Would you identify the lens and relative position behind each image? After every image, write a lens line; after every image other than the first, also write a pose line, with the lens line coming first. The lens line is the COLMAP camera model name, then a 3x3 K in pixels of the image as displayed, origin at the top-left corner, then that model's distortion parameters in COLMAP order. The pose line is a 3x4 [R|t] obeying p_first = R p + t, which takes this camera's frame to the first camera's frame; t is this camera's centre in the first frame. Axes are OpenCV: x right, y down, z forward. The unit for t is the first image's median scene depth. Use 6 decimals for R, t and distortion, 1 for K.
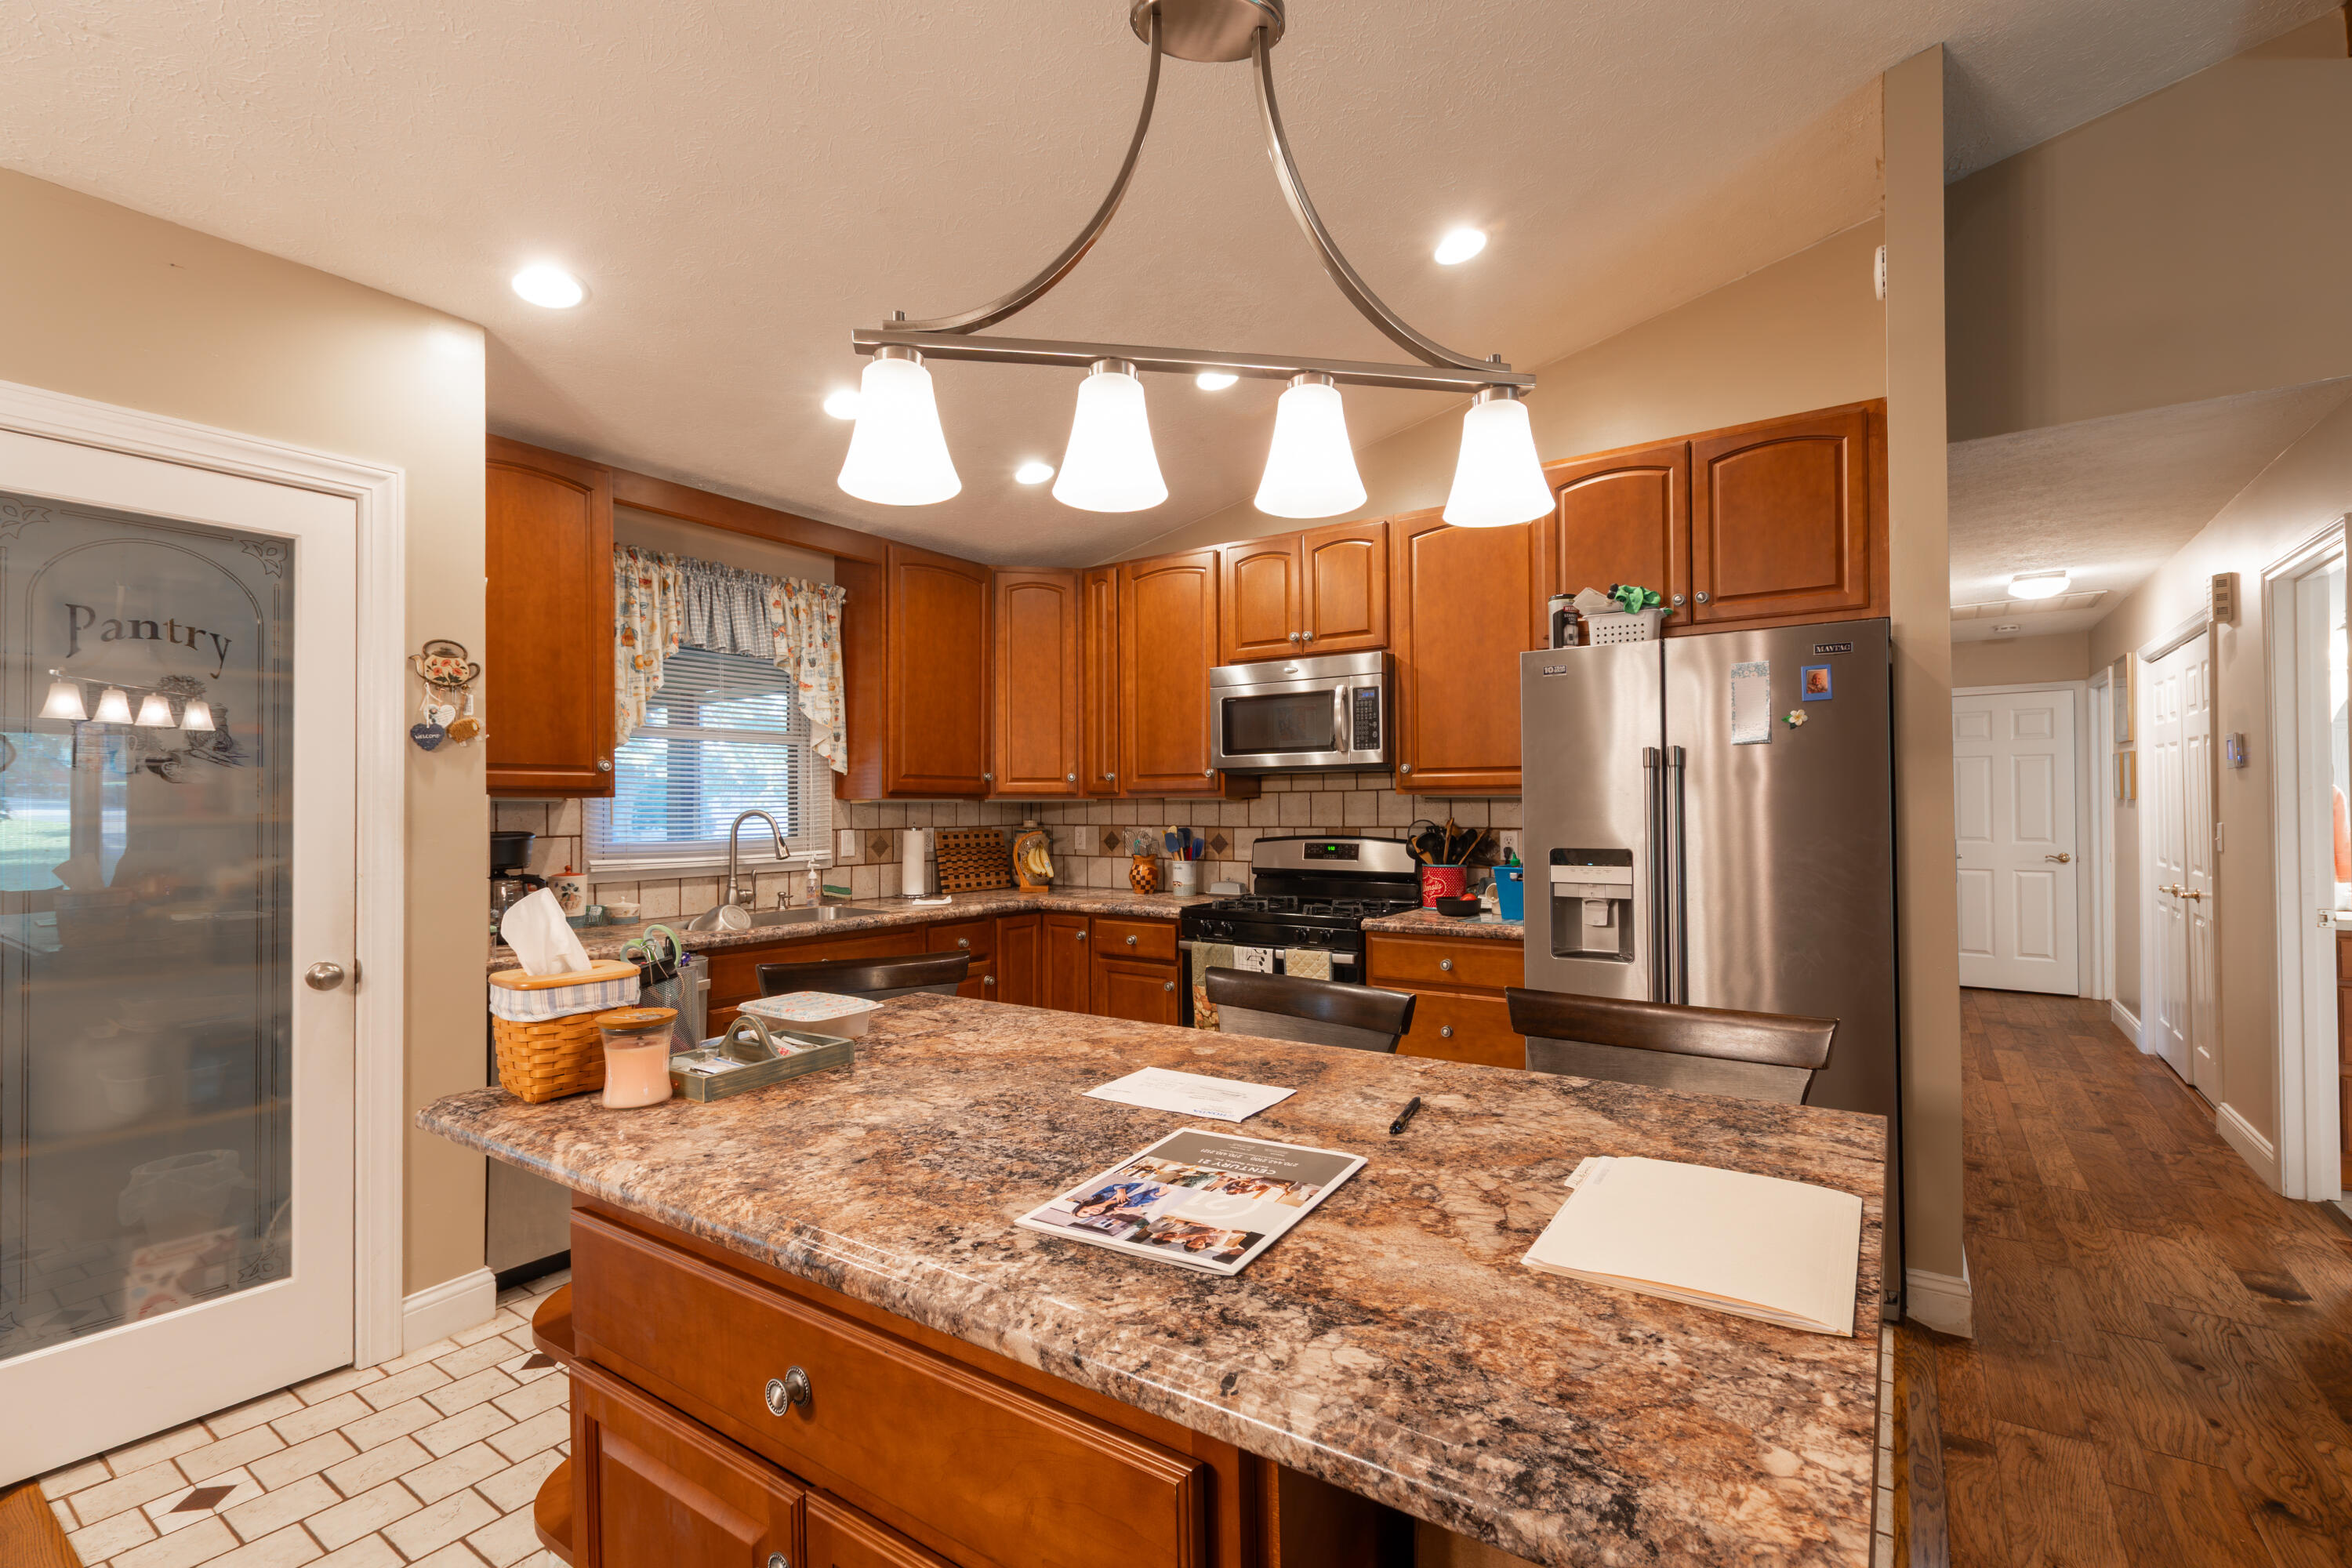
lens RADIAL K [[1033.8, 0, 1161.9], [0, 1033.8, 797.0], [0, 0, 1]] dist [0.000822, -0.002662]
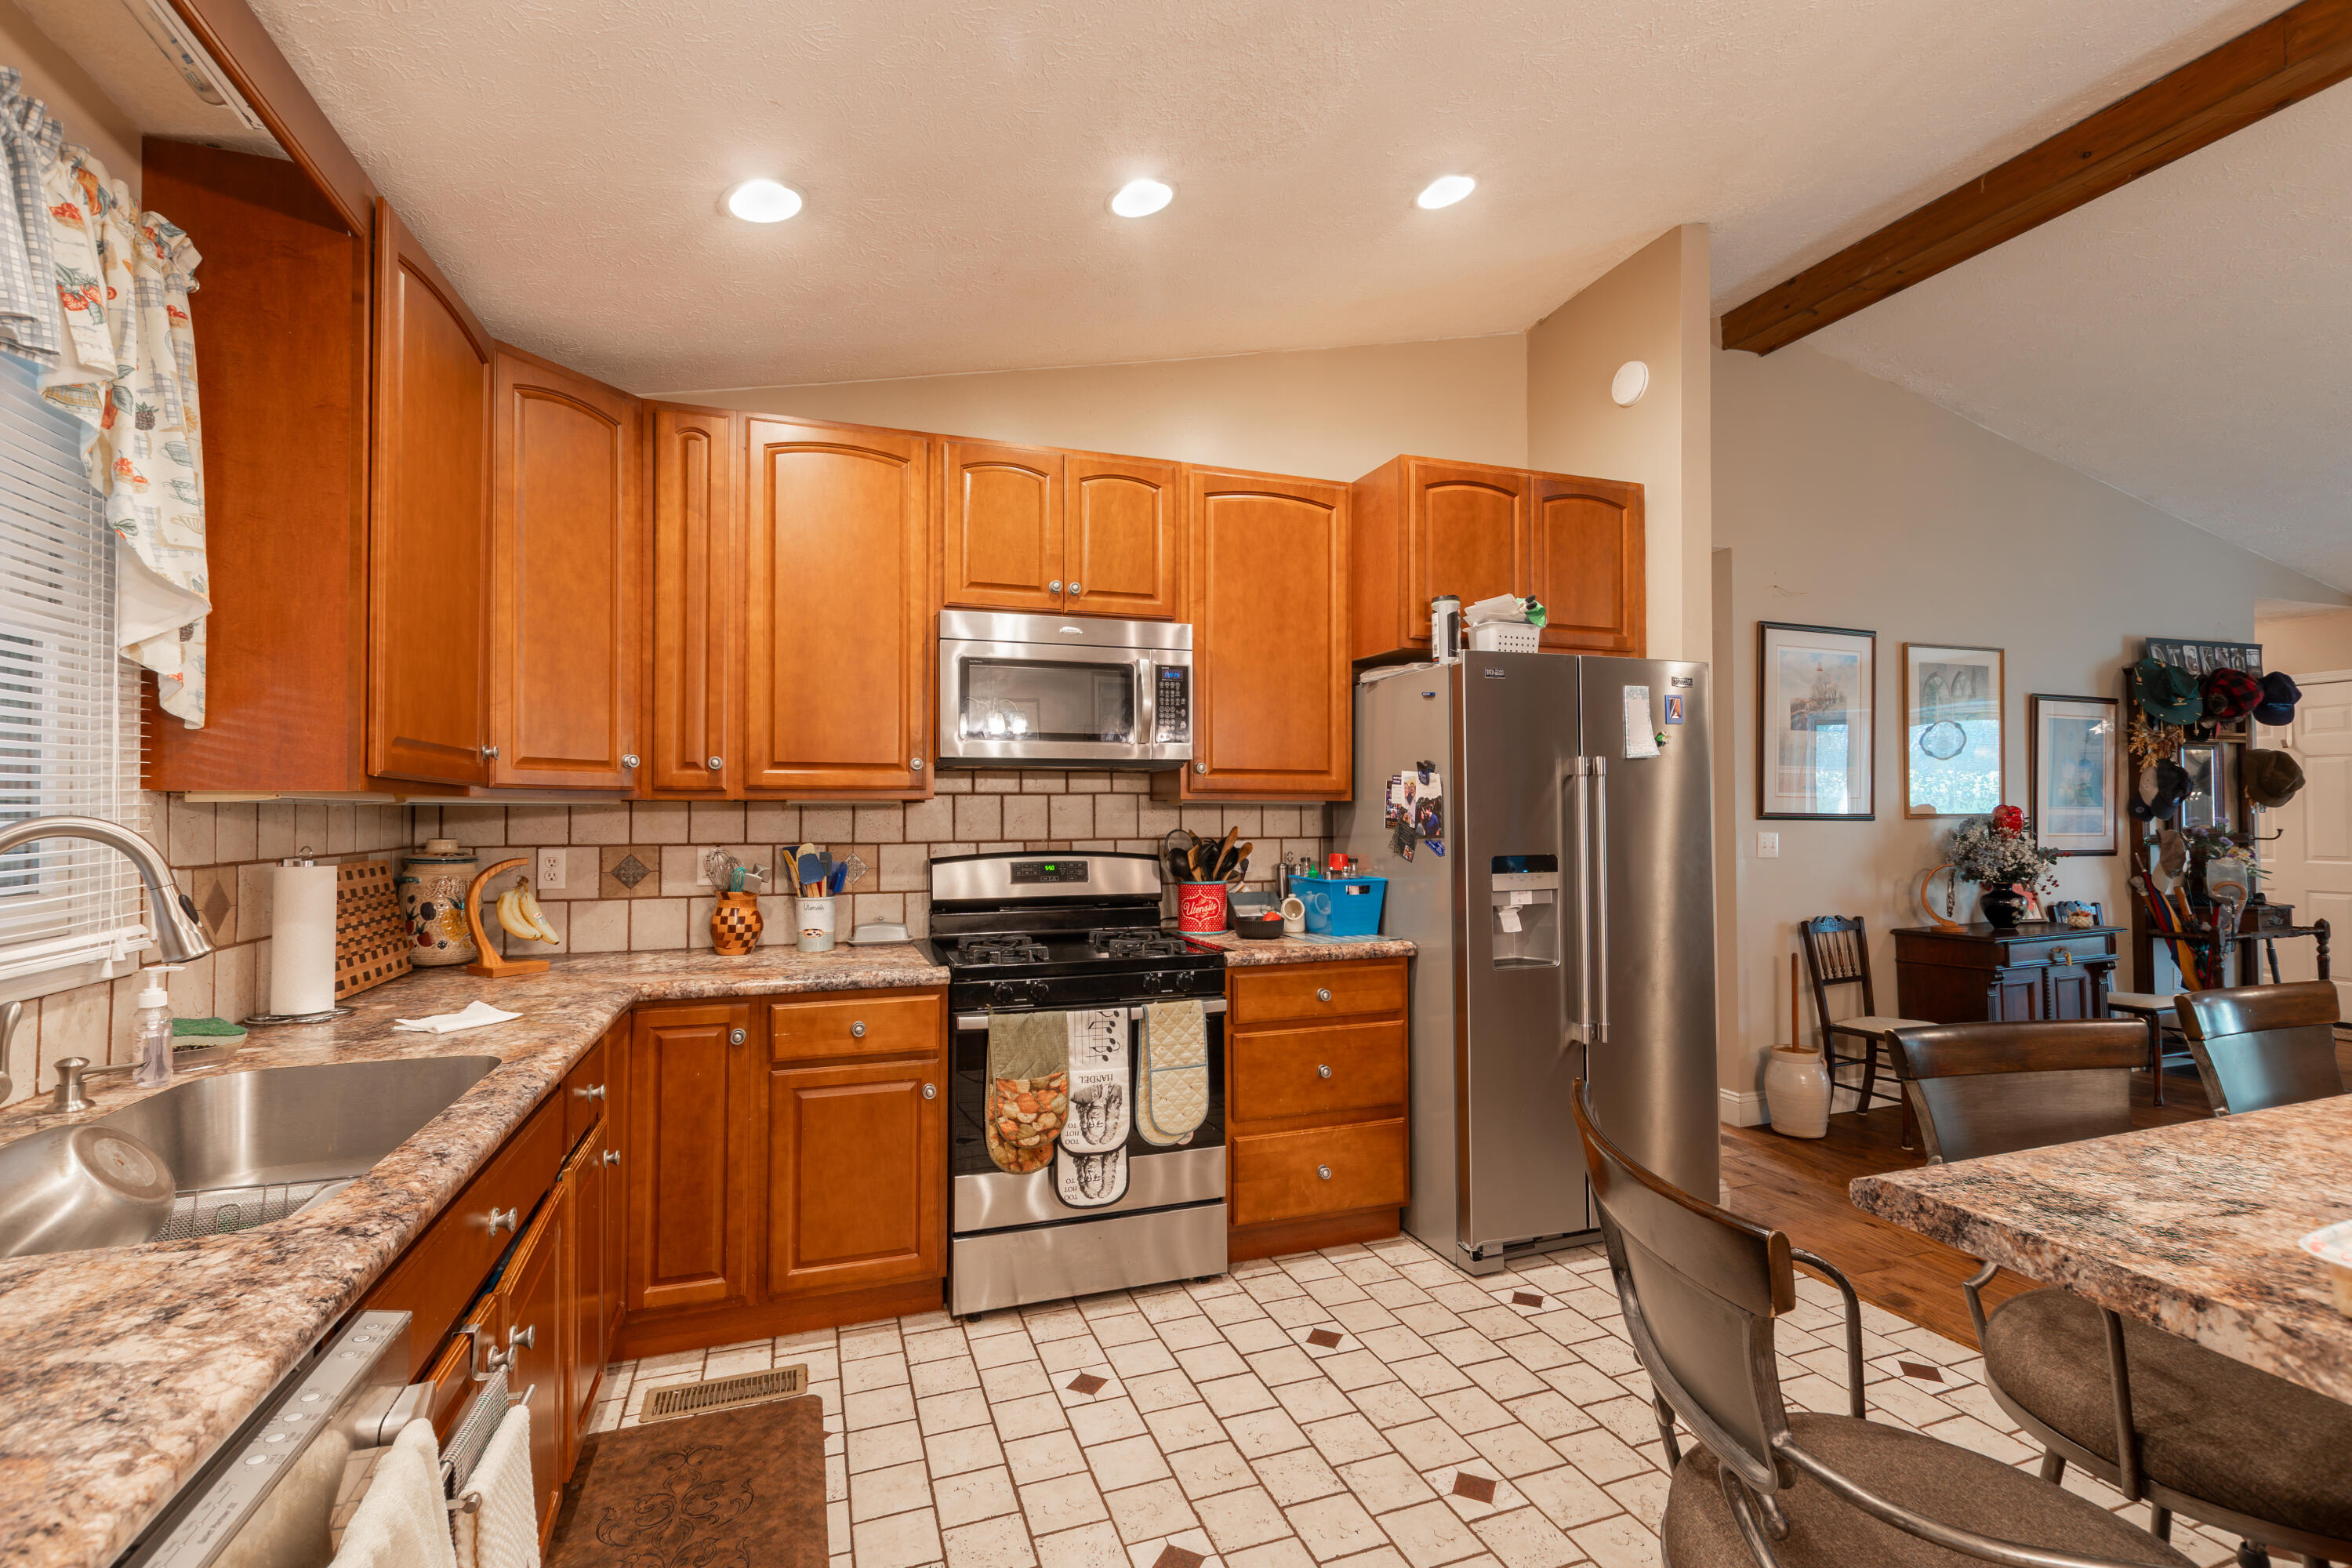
lens RADIAL K [[1033.8, 0, 1165.1], [0, 1033.8, 792.9], [0, 0, 1]] dist [0.000822, -0.002662]
pose [[0.586807, 0.020765, 0.809460, -0.396814], [-0.007346, 0.999767, -0.020322, 0.008269], [-0.809693, 0.005979, 0.586823, 0.462588]]
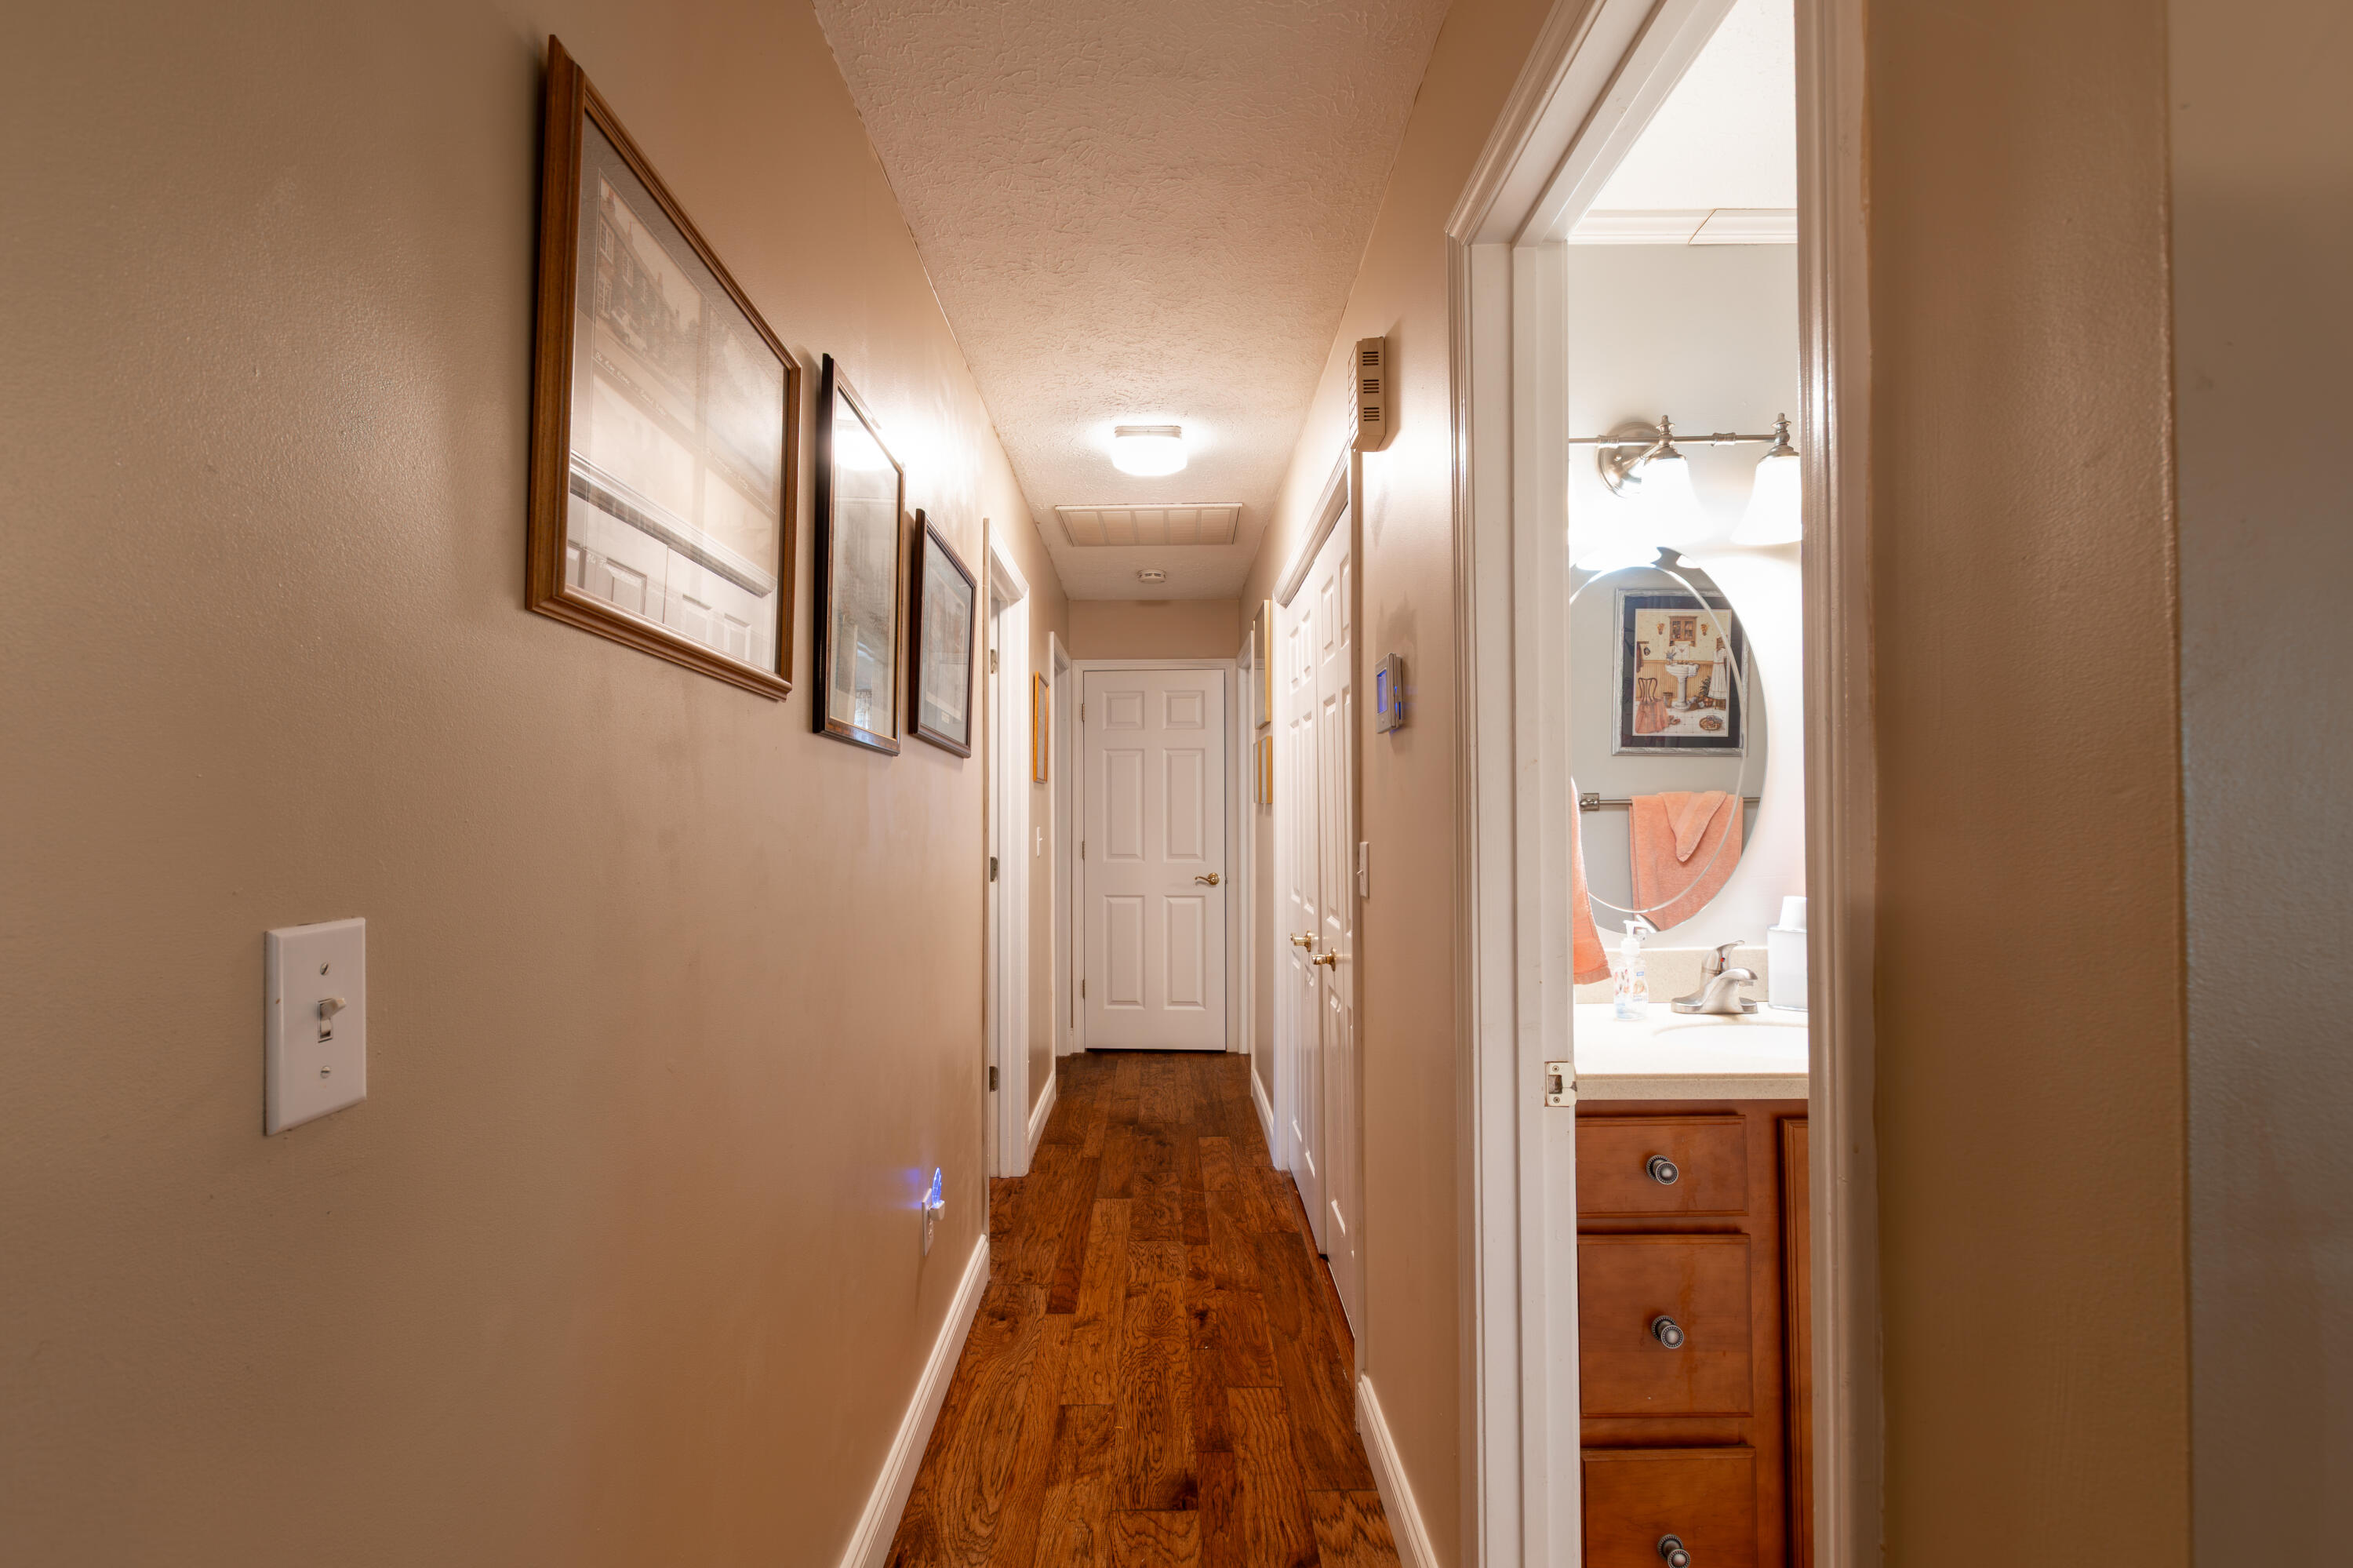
lens RADIAL K [[1034.3, 0, 1170.3], [0, 1034.3, 791.5], [0, 0, 1]] dist [0.000822, -0.002662]
pose [[0.808547, 0.017609, 0.588168, 0.576184], [-0.008980, 0.999805, -0.017589, 0.008837], [-0.588363, 0.008939, 0.808548, 0.572817]]
